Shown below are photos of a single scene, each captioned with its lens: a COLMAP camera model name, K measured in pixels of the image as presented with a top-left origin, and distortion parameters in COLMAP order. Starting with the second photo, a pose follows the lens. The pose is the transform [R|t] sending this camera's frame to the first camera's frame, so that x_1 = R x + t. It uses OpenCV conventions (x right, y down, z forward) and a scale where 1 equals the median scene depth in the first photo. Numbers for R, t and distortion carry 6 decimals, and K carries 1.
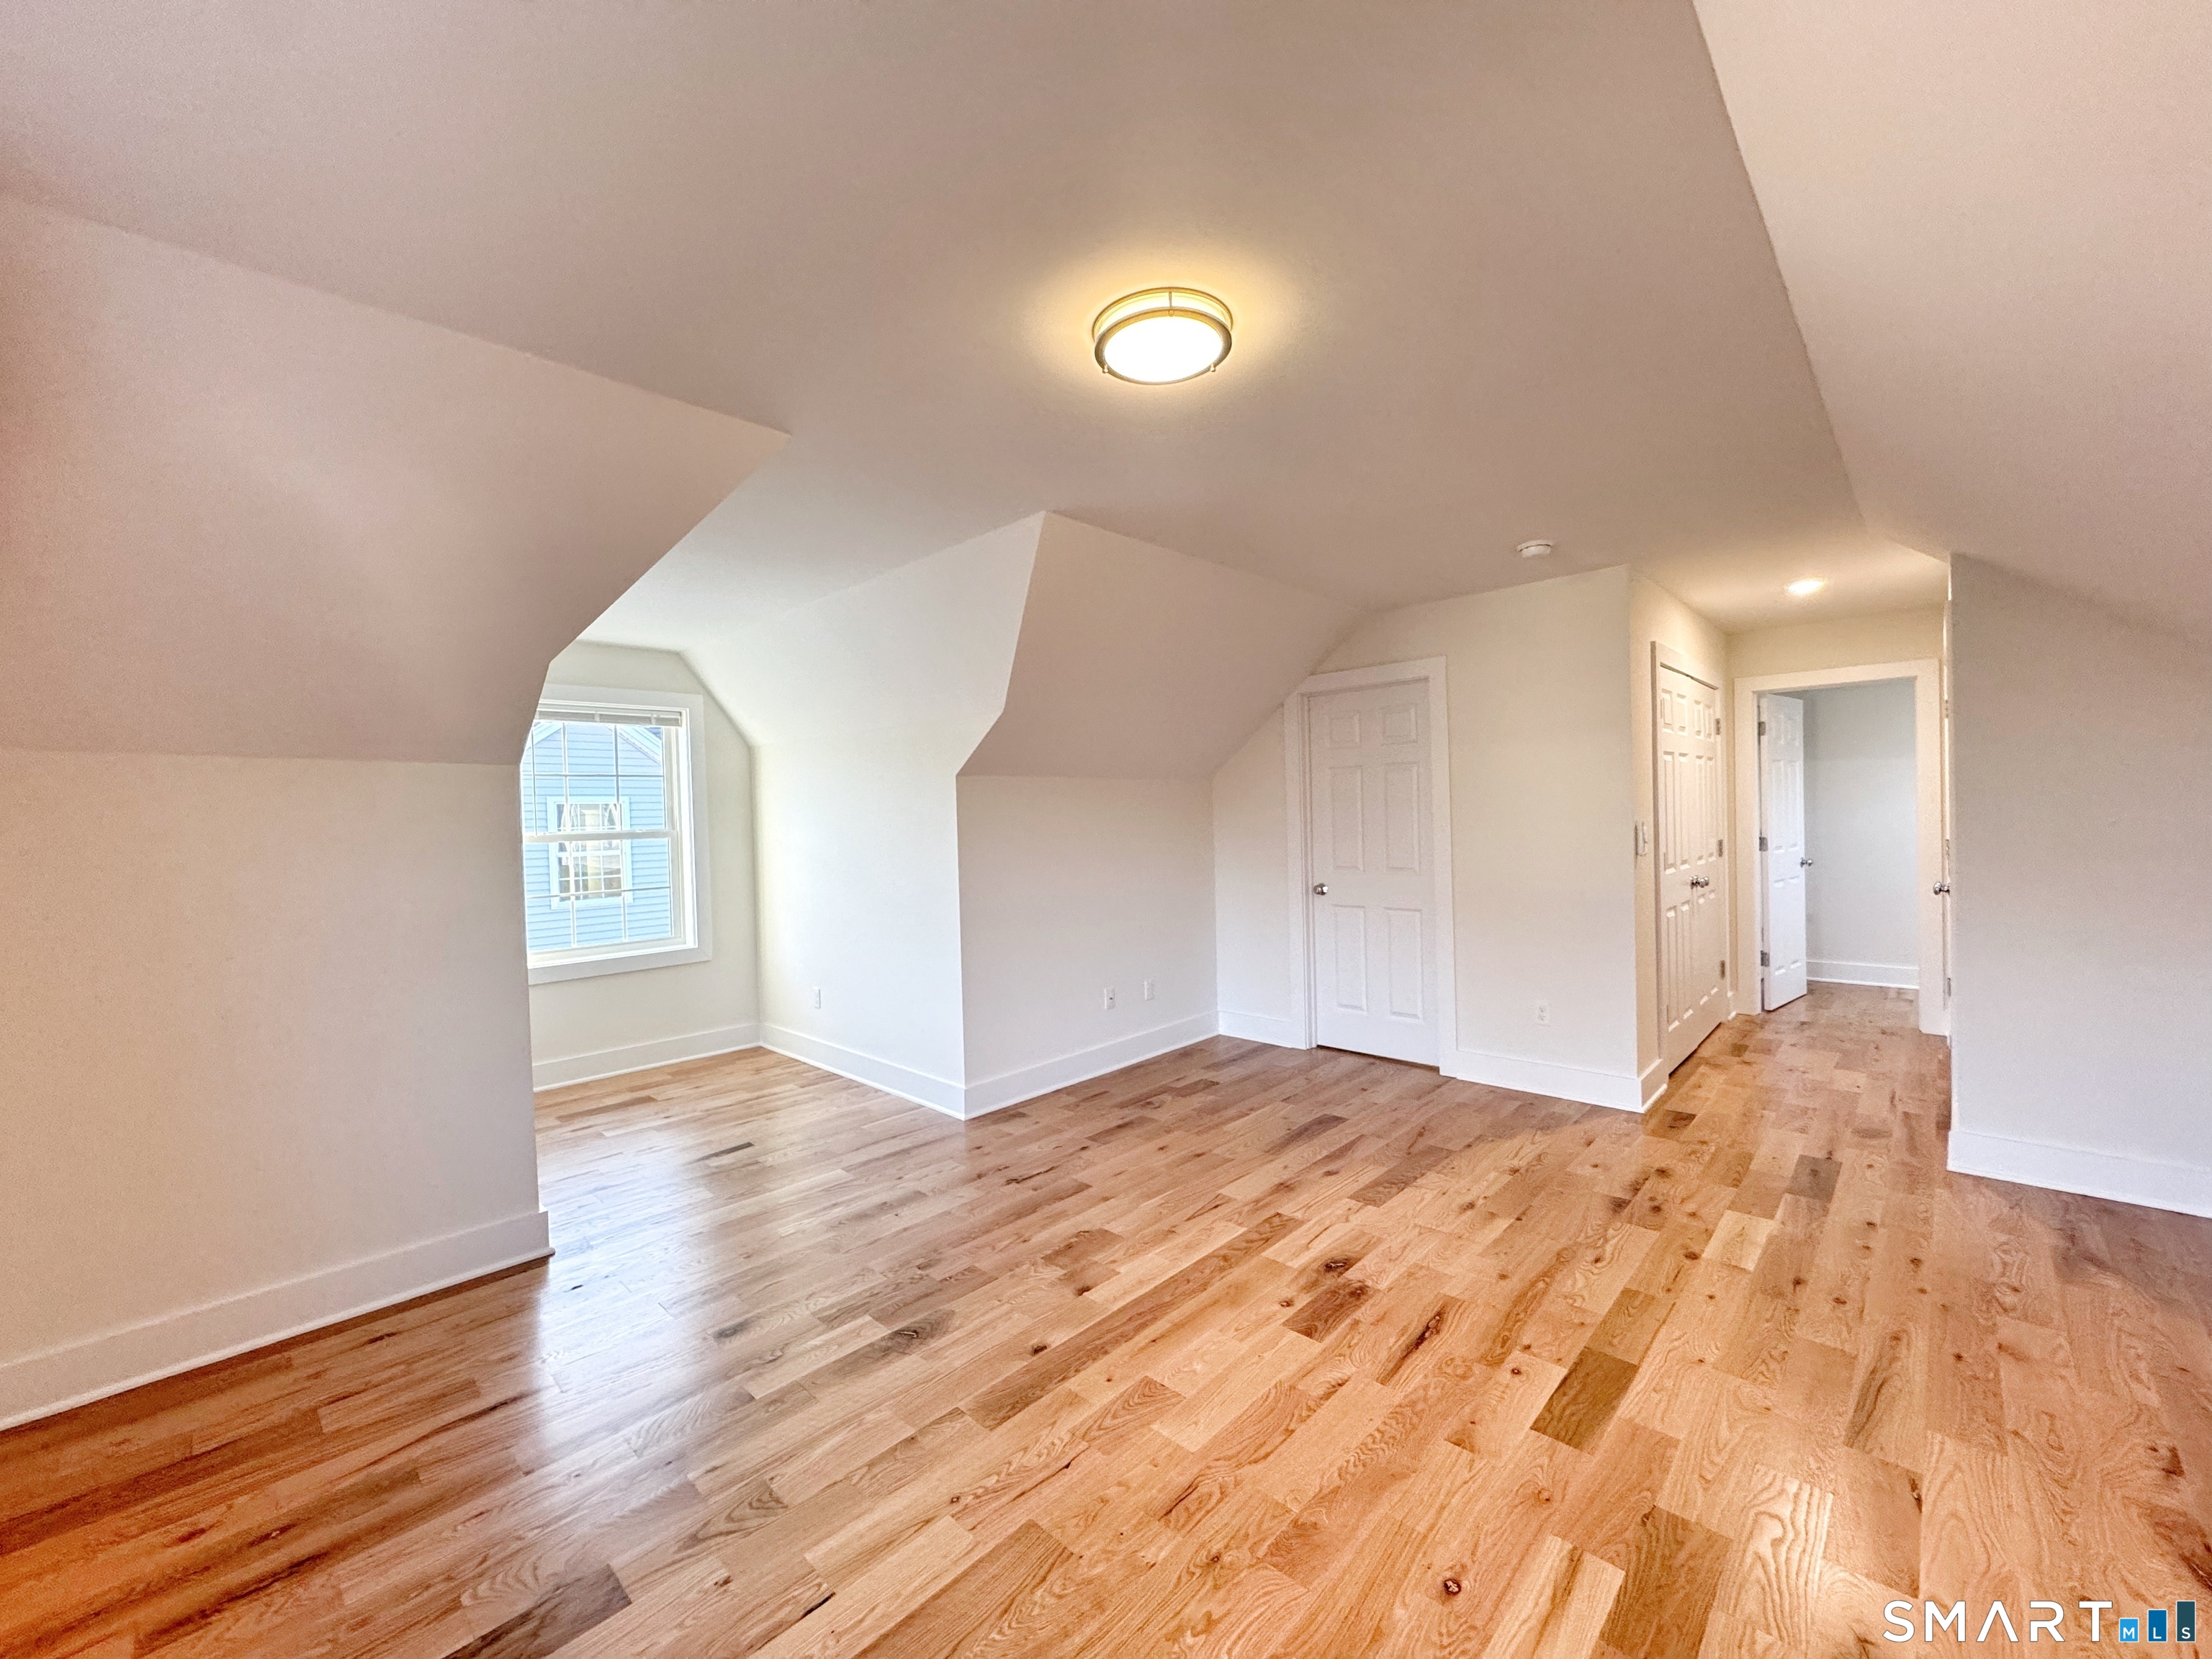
lens RADIAL K [[881.7, 0, 1112.8], [0, 881.7, 827.5], [0, 0, 1]] dist [-0.002606, 0.000662]
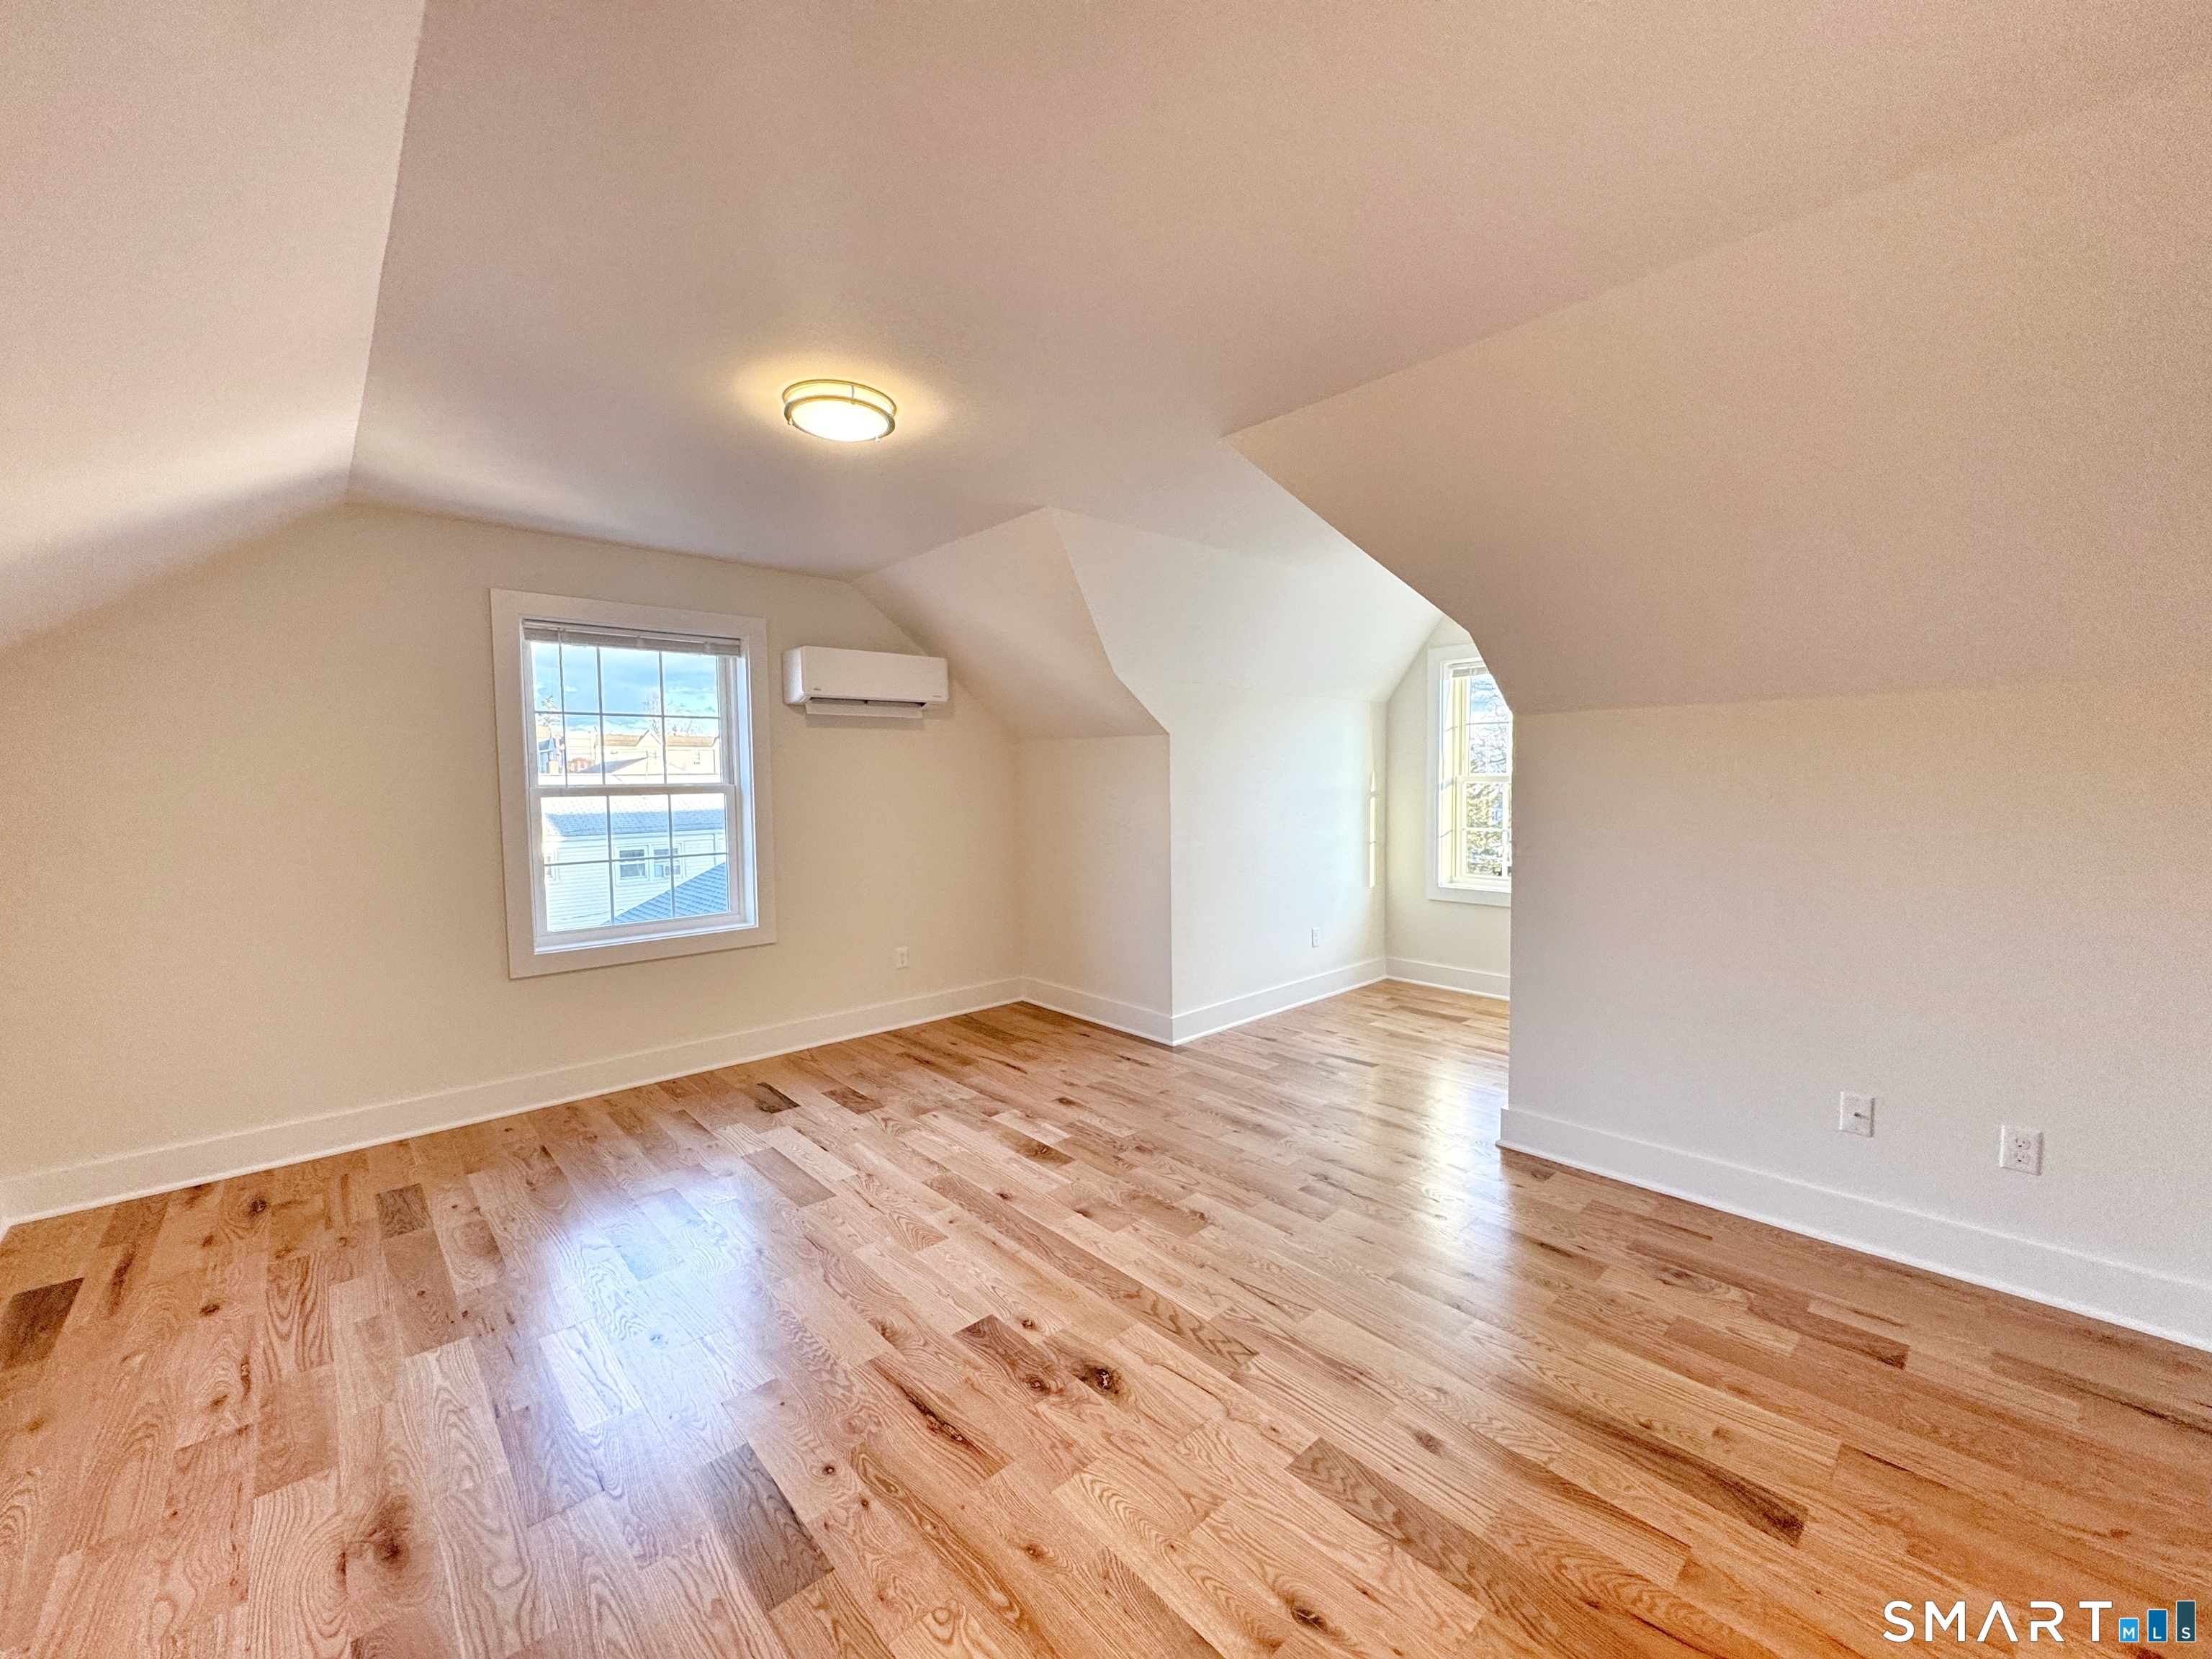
lens RADIAL K [[881.7, 0, 1113.2], [0, 881.7, 830.2], [0, 0, 1]] dist [-0.002606, 0.000662]
pose [[-0.062965, 0.086704, -0.994242, 1.048657], [0.002170, 0.996229, 0.086740, -0.048407], [0.998013, 0.003304, -0.062916, 1.136247]]
